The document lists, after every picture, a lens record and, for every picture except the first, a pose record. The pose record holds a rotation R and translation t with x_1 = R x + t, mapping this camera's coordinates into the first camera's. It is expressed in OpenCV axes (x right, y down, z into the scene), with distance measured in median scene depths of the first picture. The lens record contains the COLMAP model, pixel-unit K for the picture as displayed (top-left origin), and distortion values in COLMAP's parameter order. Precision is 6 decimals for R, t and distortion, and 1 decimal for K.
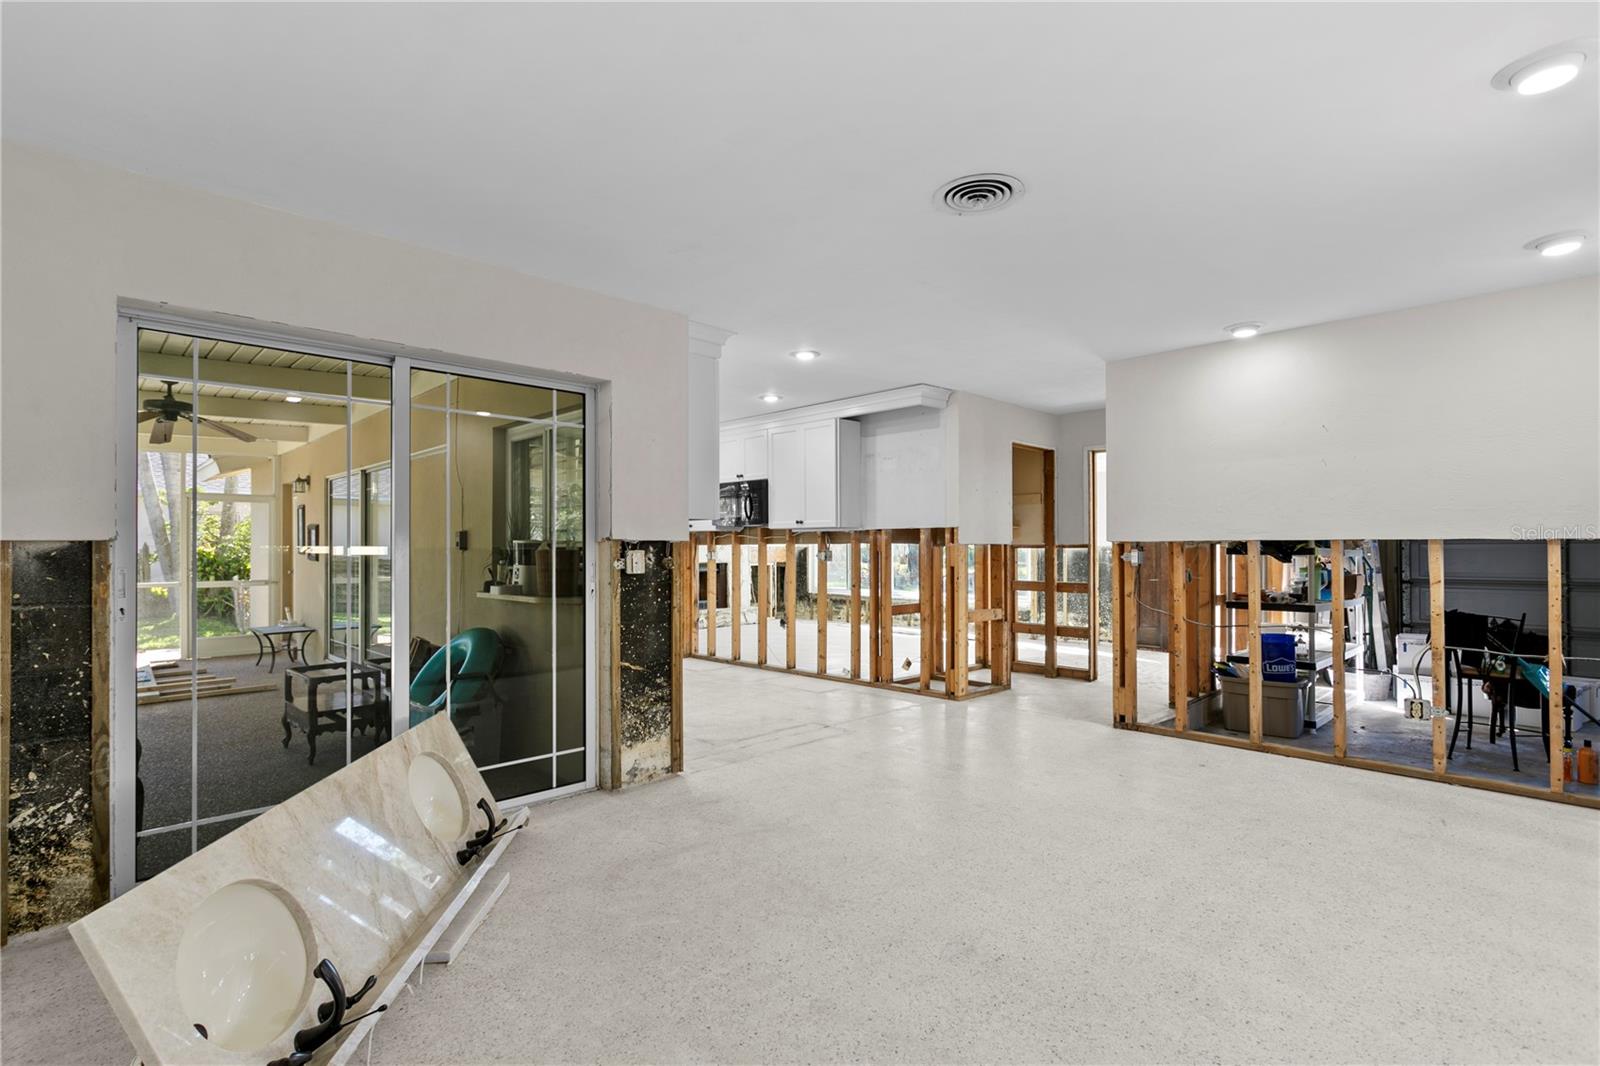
lens RADIAL K [[759.3, 0, 795.9], [0, 759.3, 541.6], [0, 0, 1]] dist [-0.000462, 0.000355]
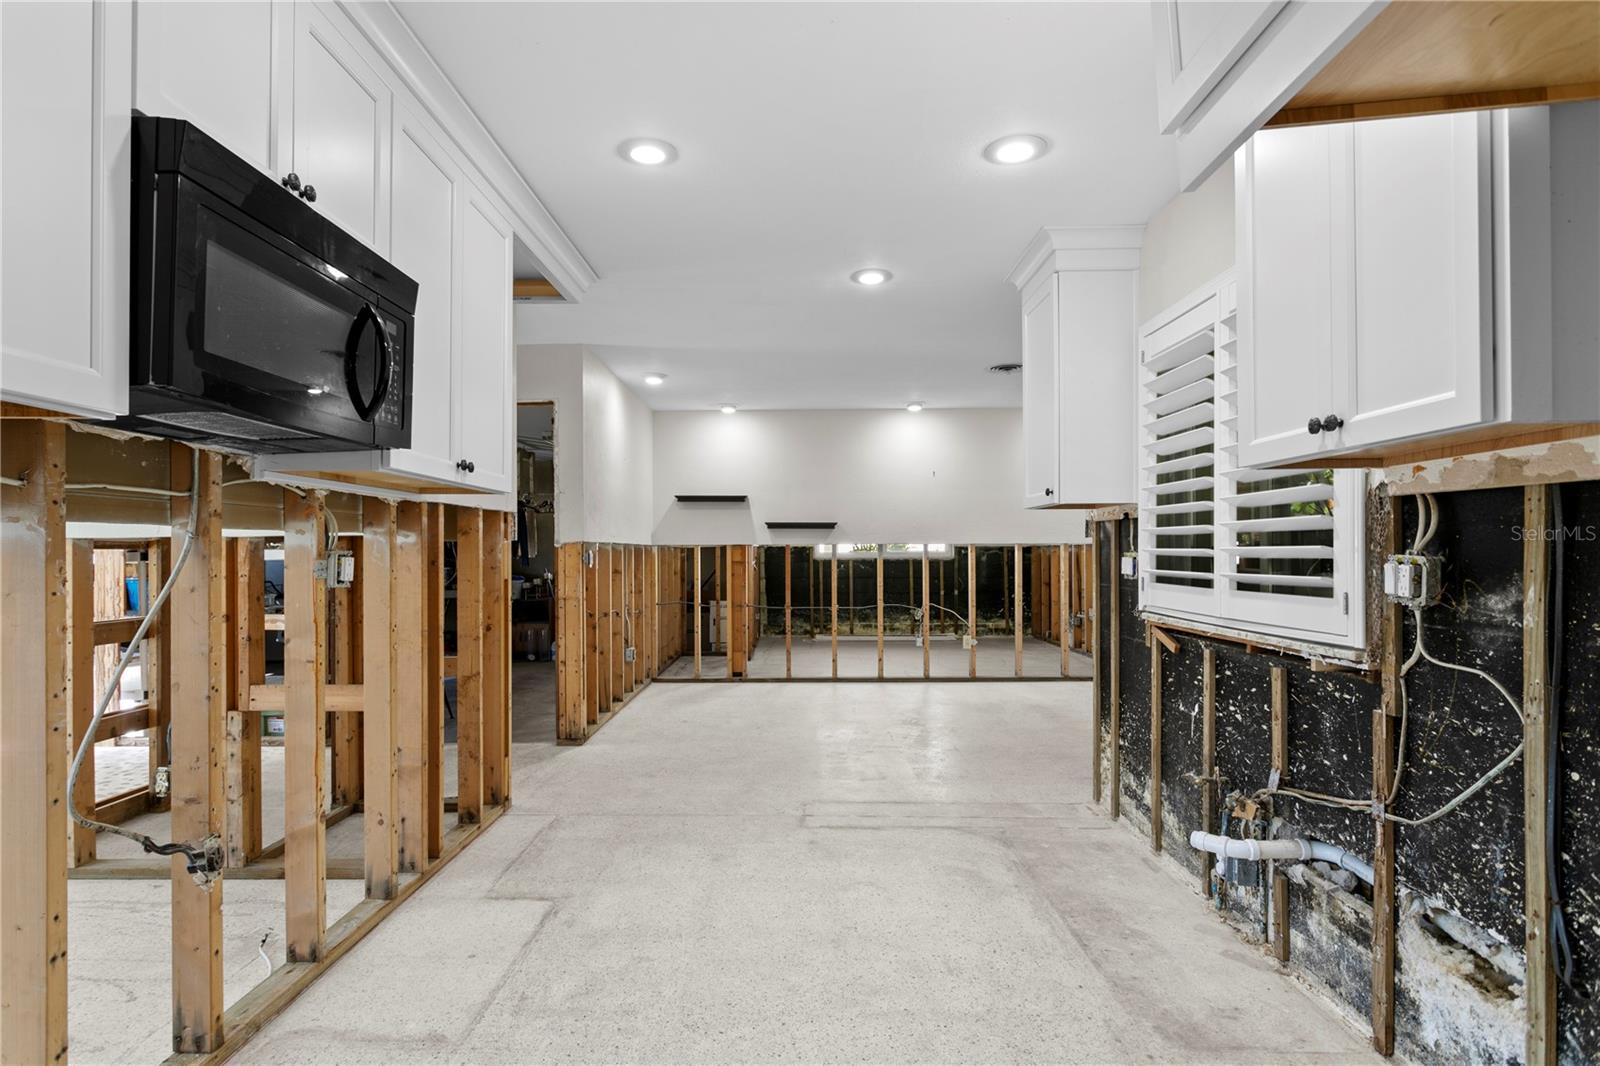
lens RADIAL K [[780.5, 0, 793.1], [0, 780.5, 539.1], [0, 0, 1]] dist [0.004287, 0.000168]
pose [[-0.699874, 0.015160, 0.714105, -0.478302], [0.006648, 0.999870, -0.014711, 0.010686], [-0.714235, -0.005548, -0.699884, 1.613940]]
